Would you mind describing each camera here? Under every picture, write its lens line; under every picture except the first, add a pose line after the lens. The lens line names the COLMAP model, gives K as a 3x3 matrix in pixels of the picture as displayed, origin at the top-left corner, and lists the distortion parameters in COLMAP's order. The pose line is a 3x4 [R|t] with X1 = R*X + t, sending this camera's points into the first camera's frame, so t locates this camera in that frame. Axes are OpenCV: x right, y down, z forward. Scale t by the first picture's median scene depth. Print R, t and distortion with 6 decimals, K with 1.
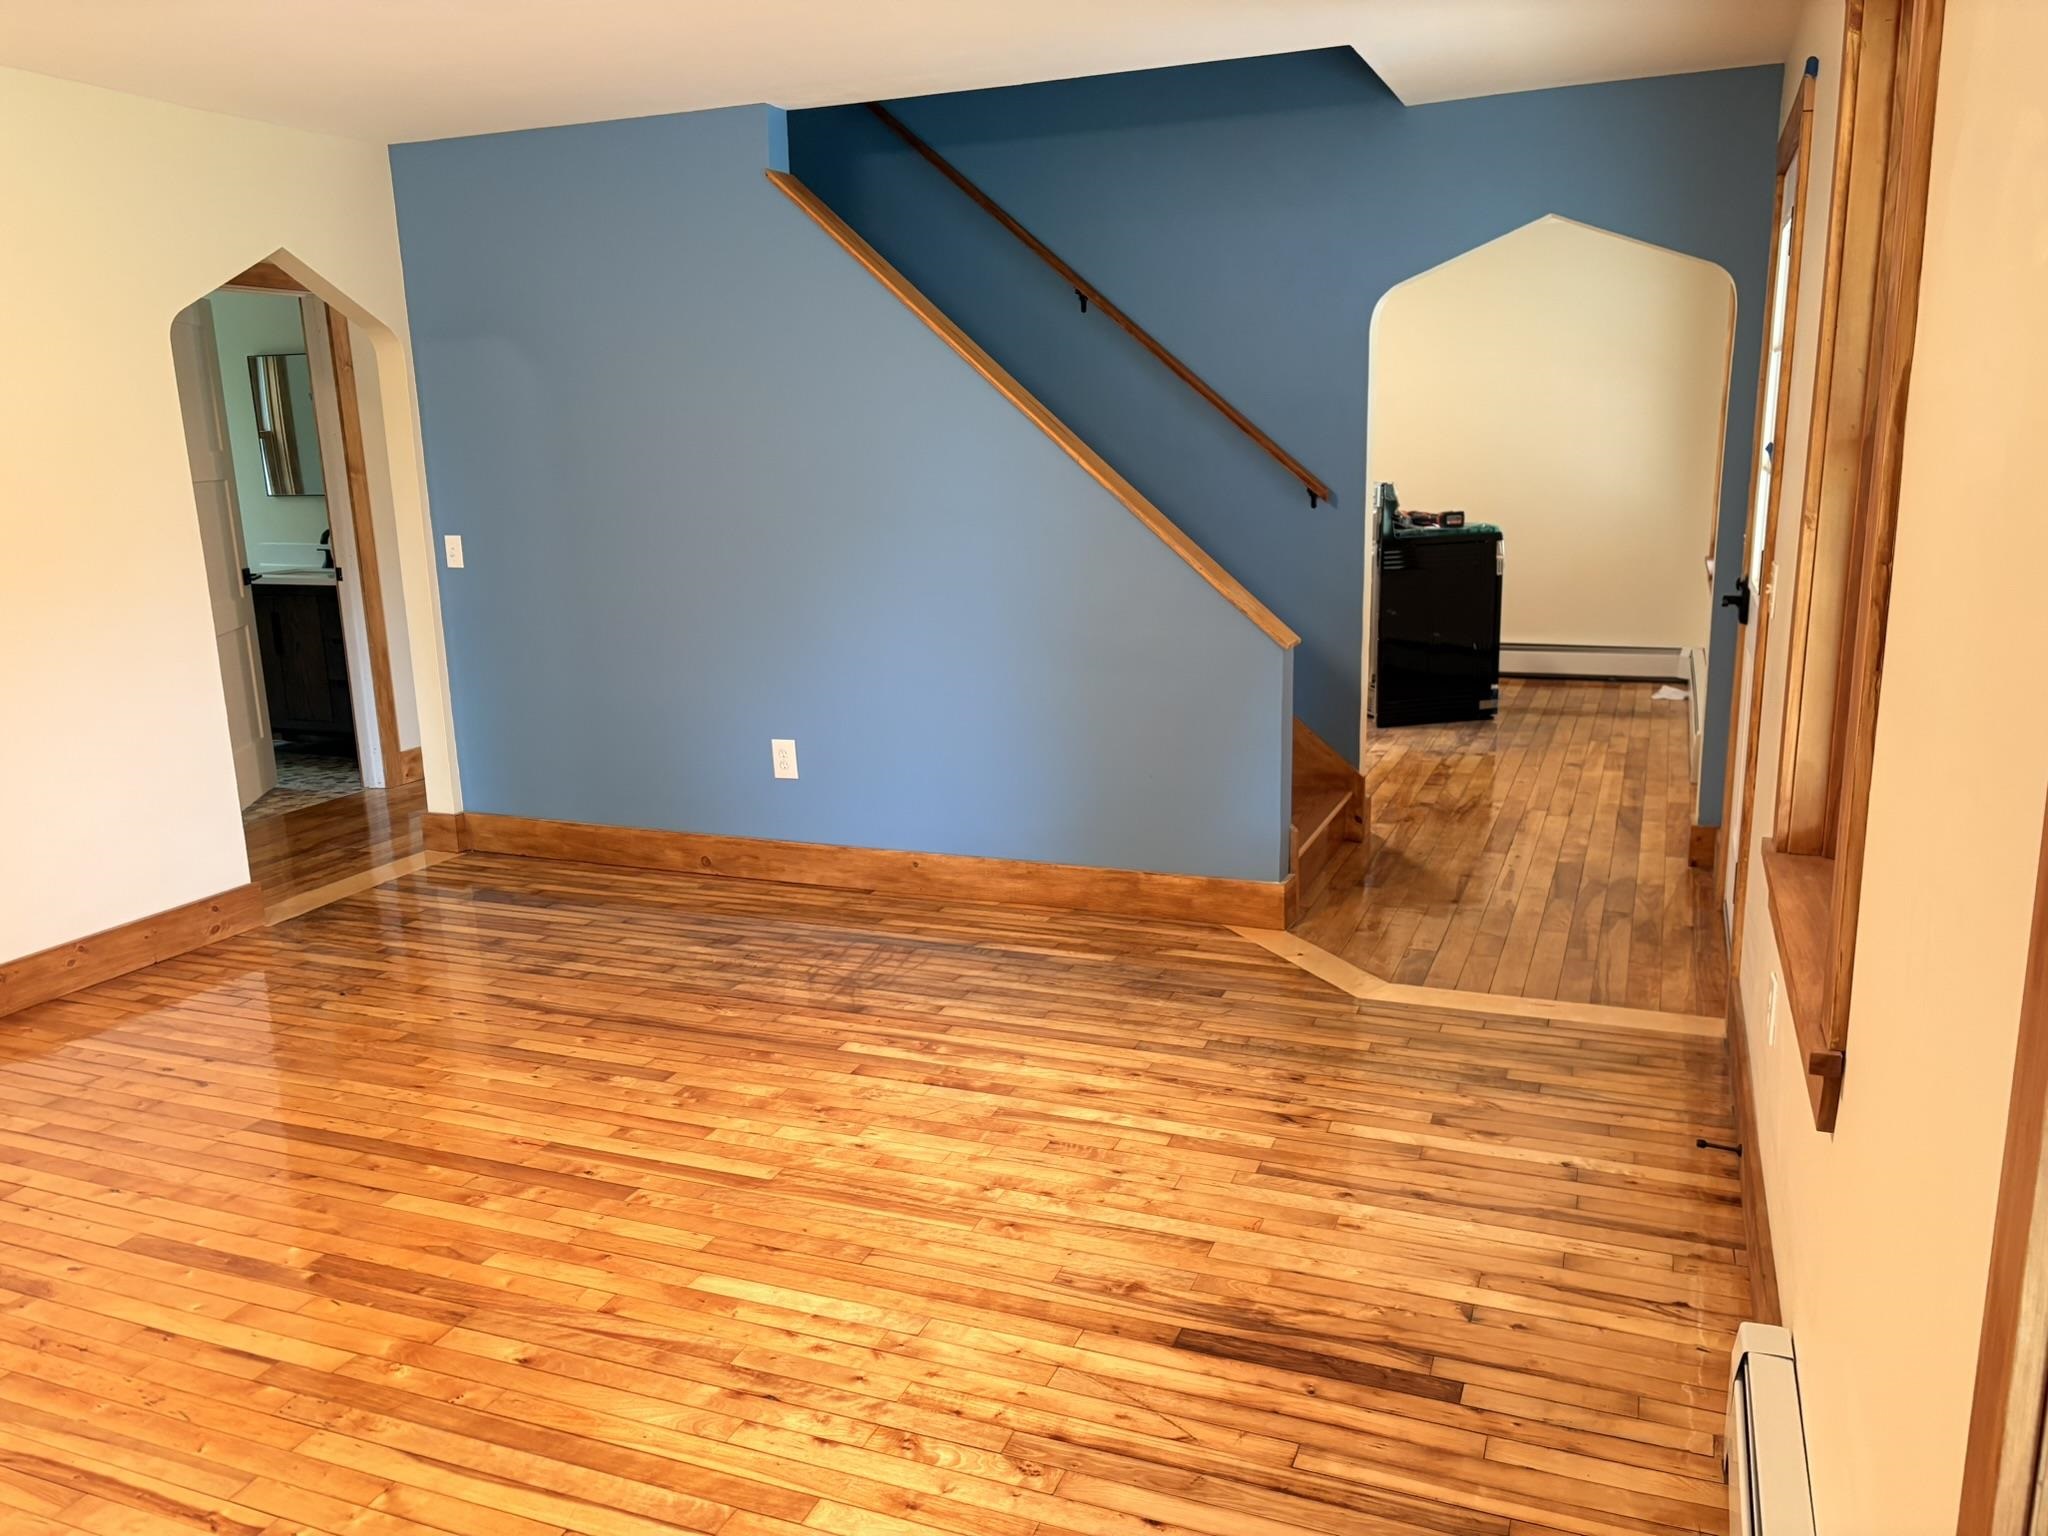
lens RADIAL K [[1564.2, 0, 998.5], [0, 1564.2, 772.4], [0, 0, 1]] dist [0.008192, 0.003121]
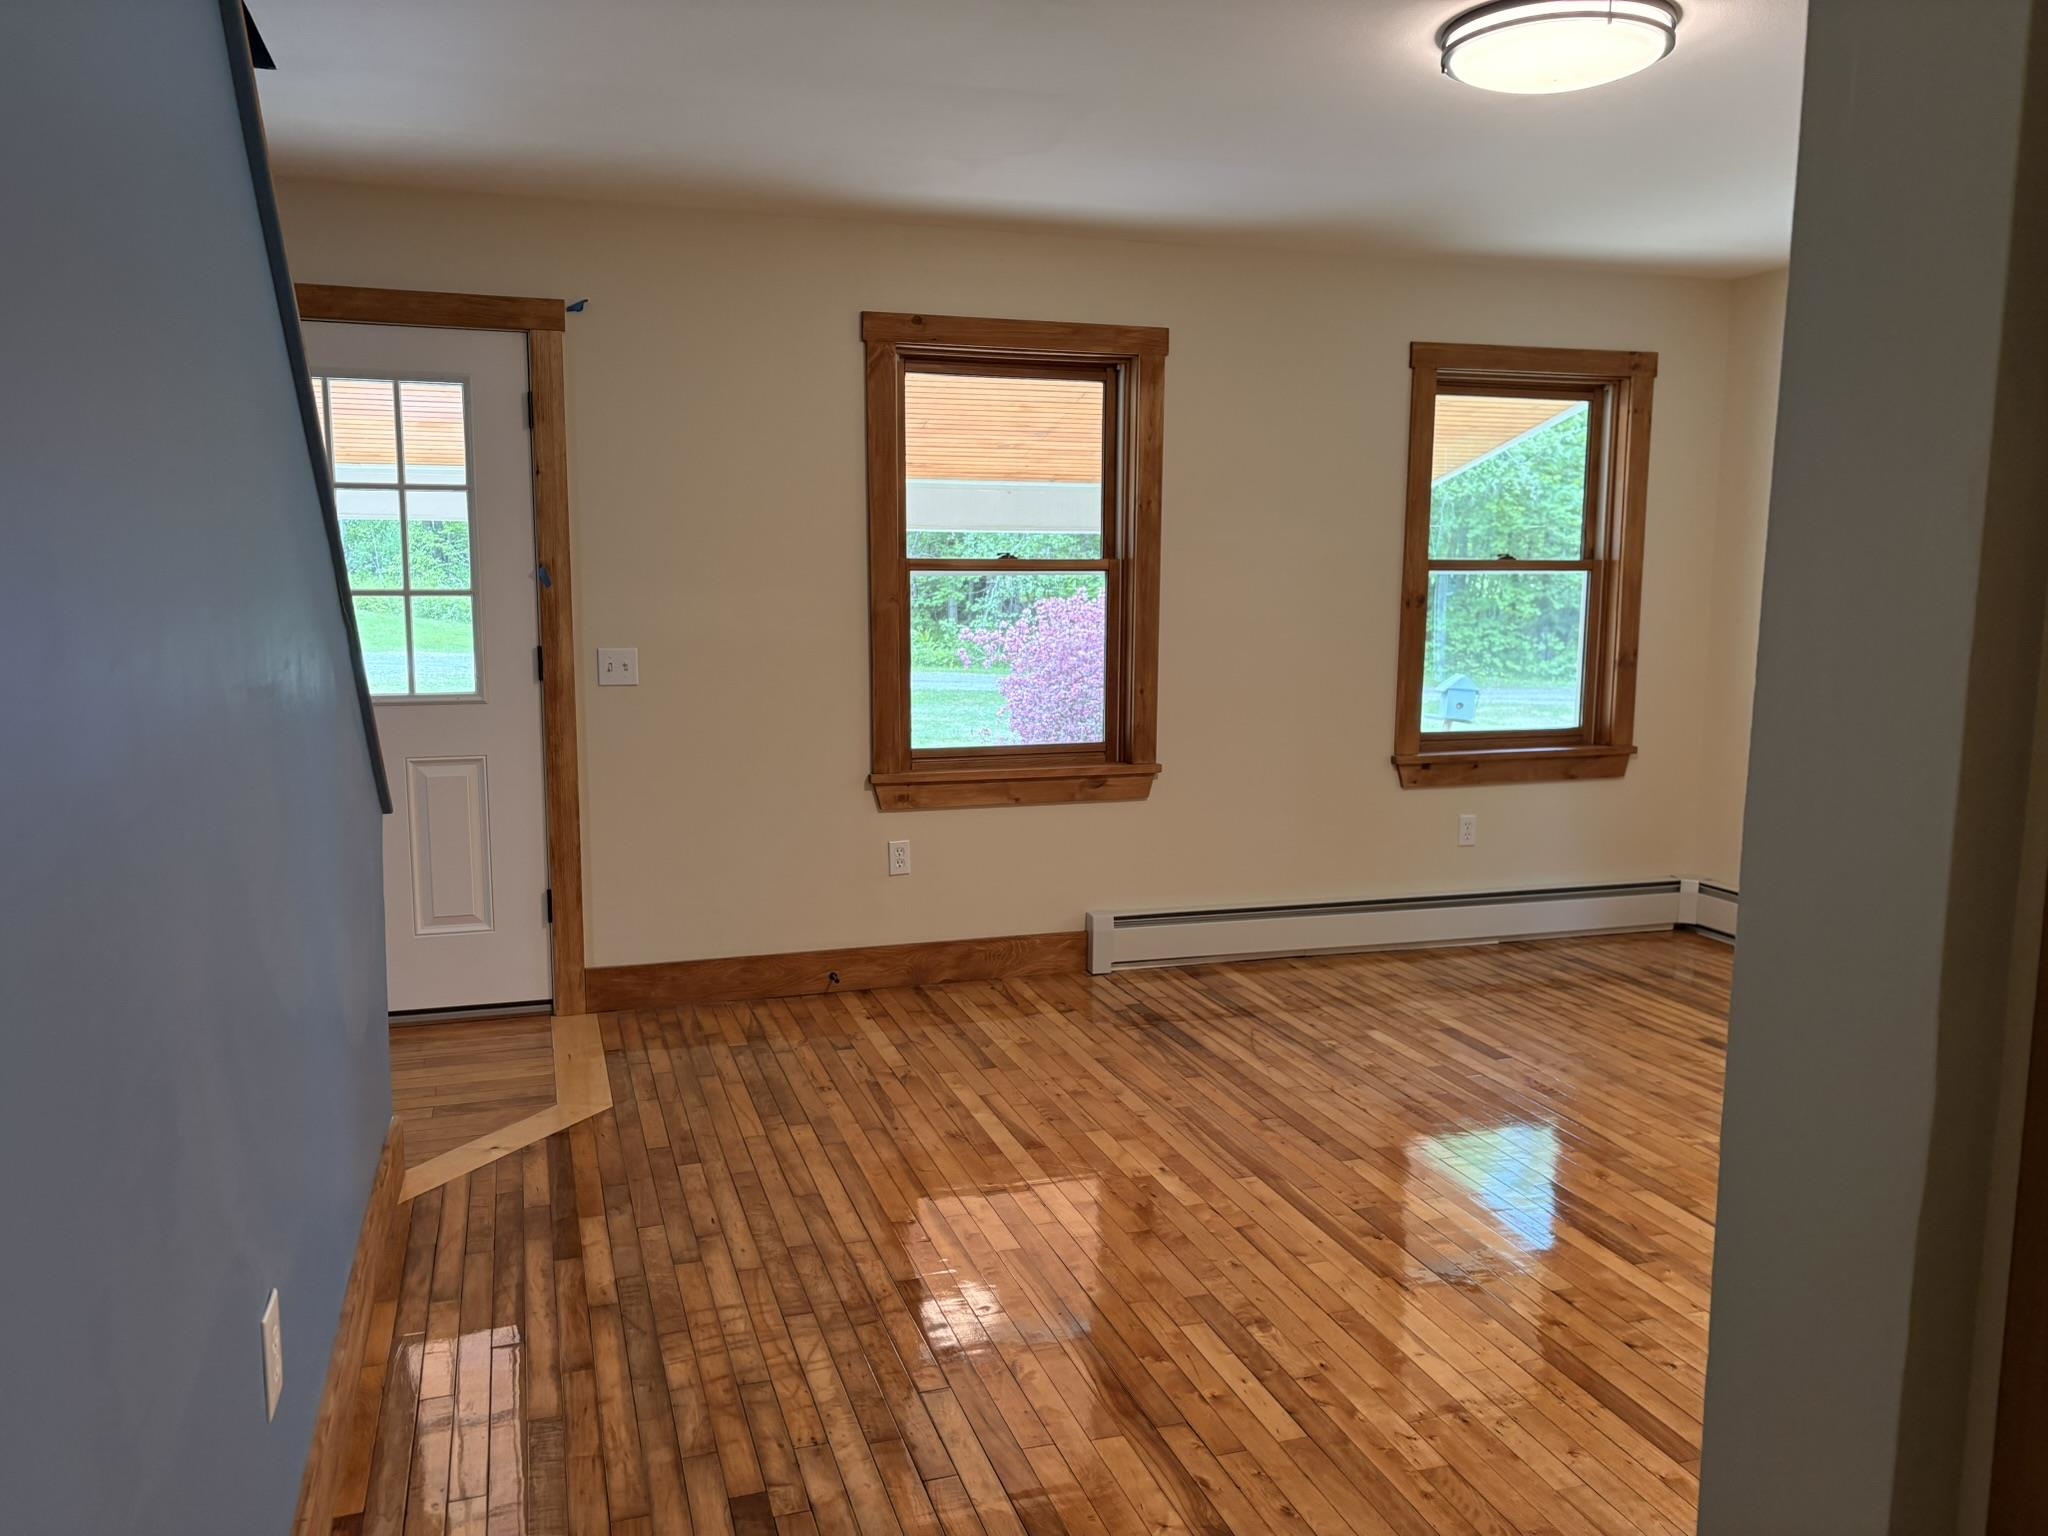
lens RADIAL K [[1469.9, 0, 998.7], [0, 1469.9, 772.9], [0, 0, 1]] dist [0.008352, 0.002807]
pose [[-0.629485, -0.080506, 0.772831, -0.846204], [0.188671, 0.949015, 0.252535, -0.333158], [-0.753759, 0.304777, -0.582201, 1.704531]]
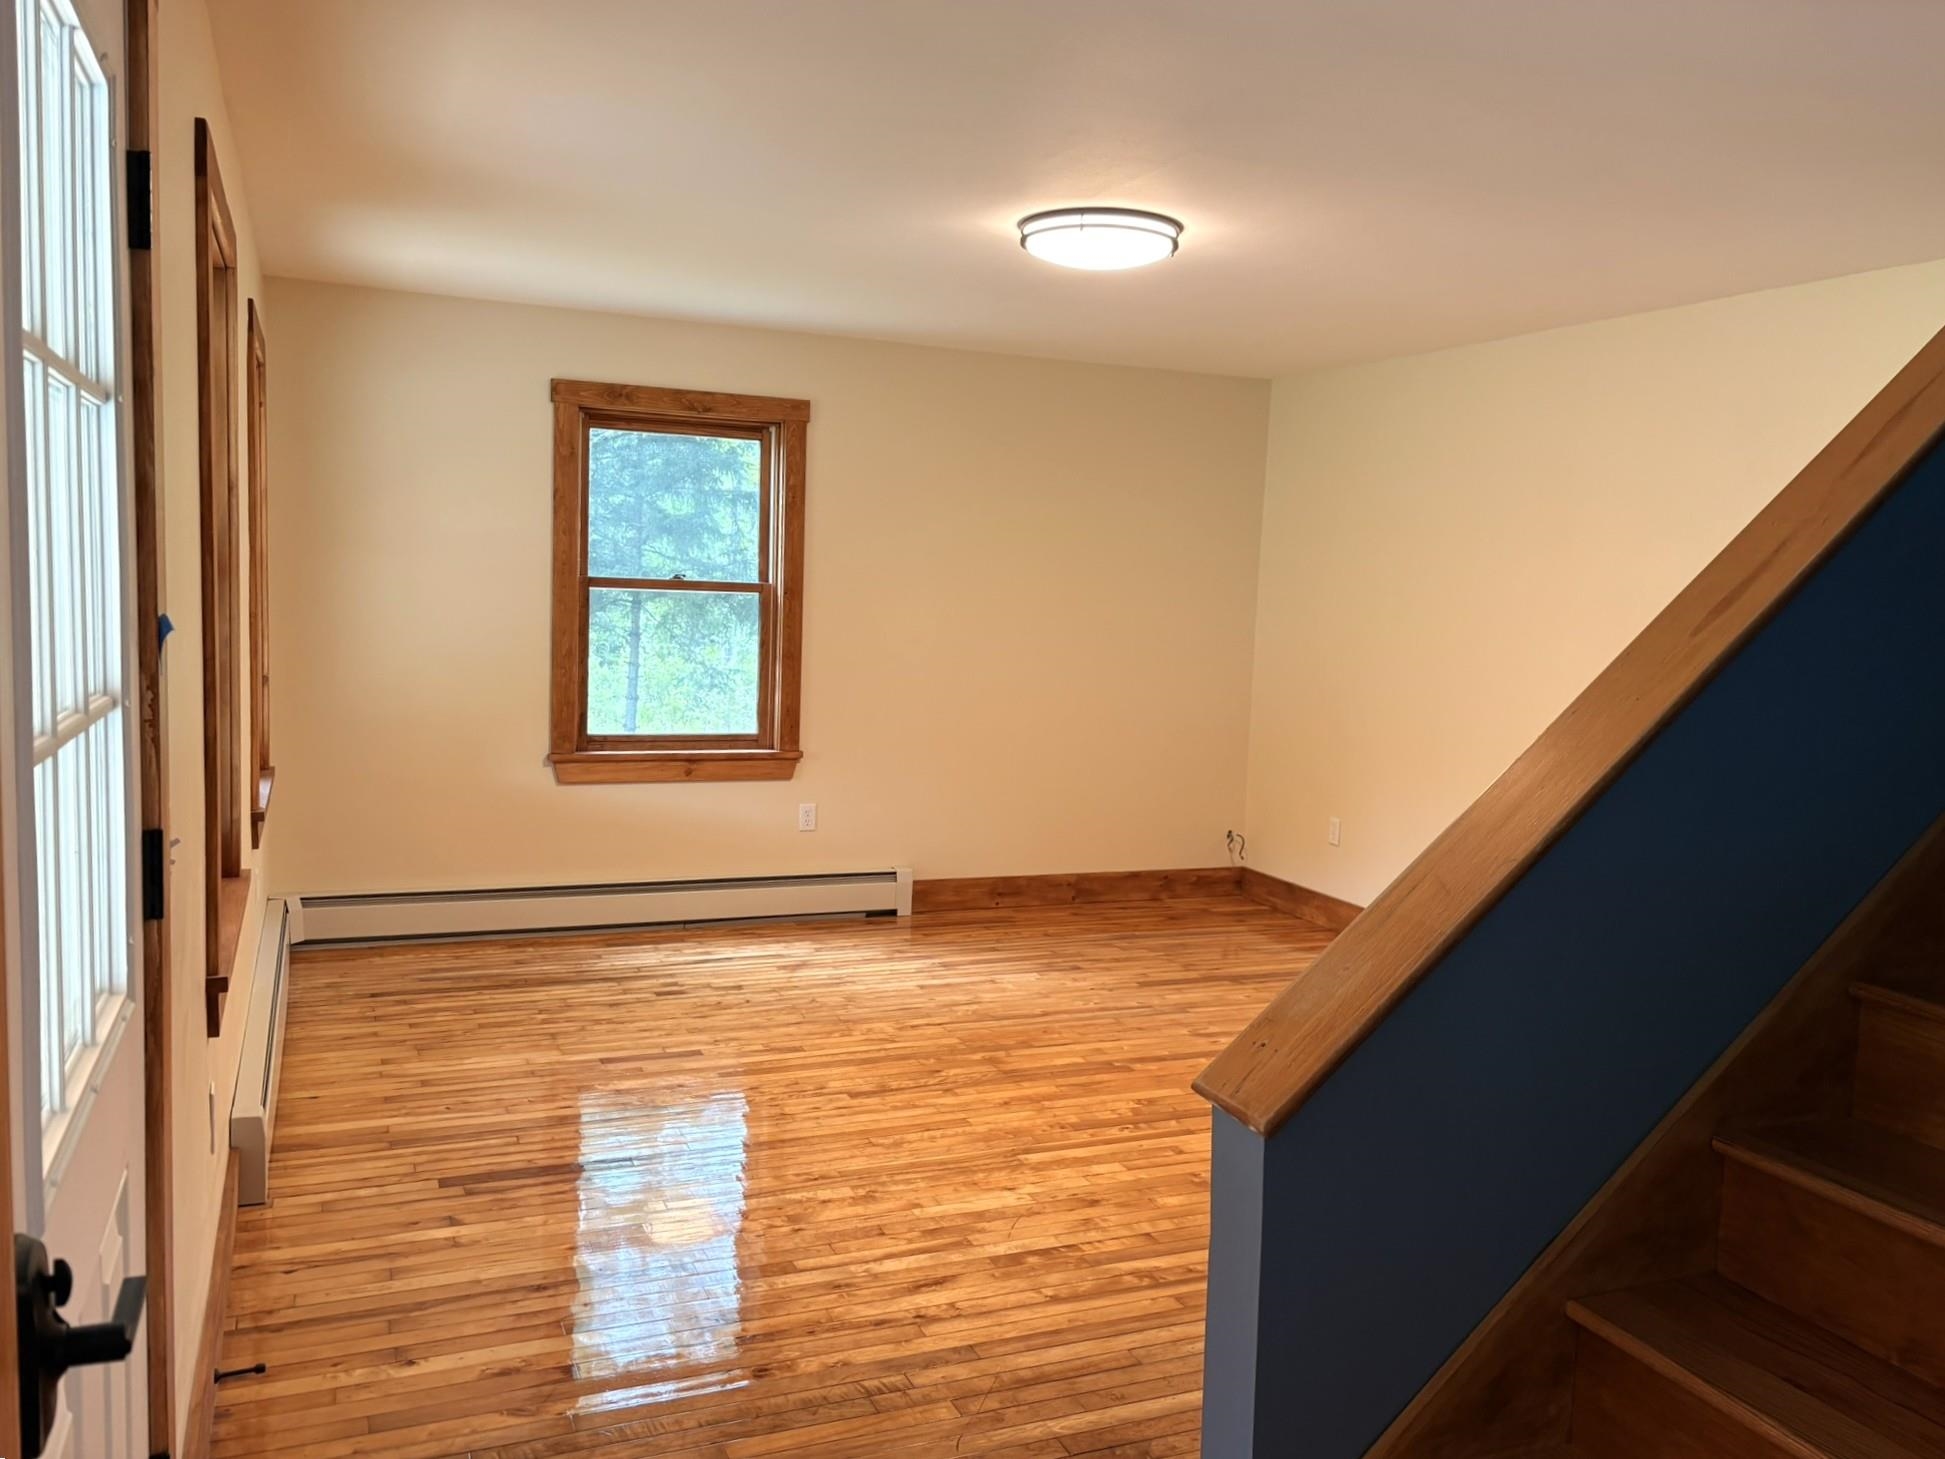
lens RADIAL K [[1562.4, 0, 945.5], [0, 1562.4, 733.0], [0, 0, 1]] dist [0.007983, 0.002990]
pose [[-0.716073, 0.066906, -0.694812, 0.753203], [-0.173307, 0.947187, 0.269818, -0.395579], [0.676169, 0.313625, -0.666659, 1.716632]]
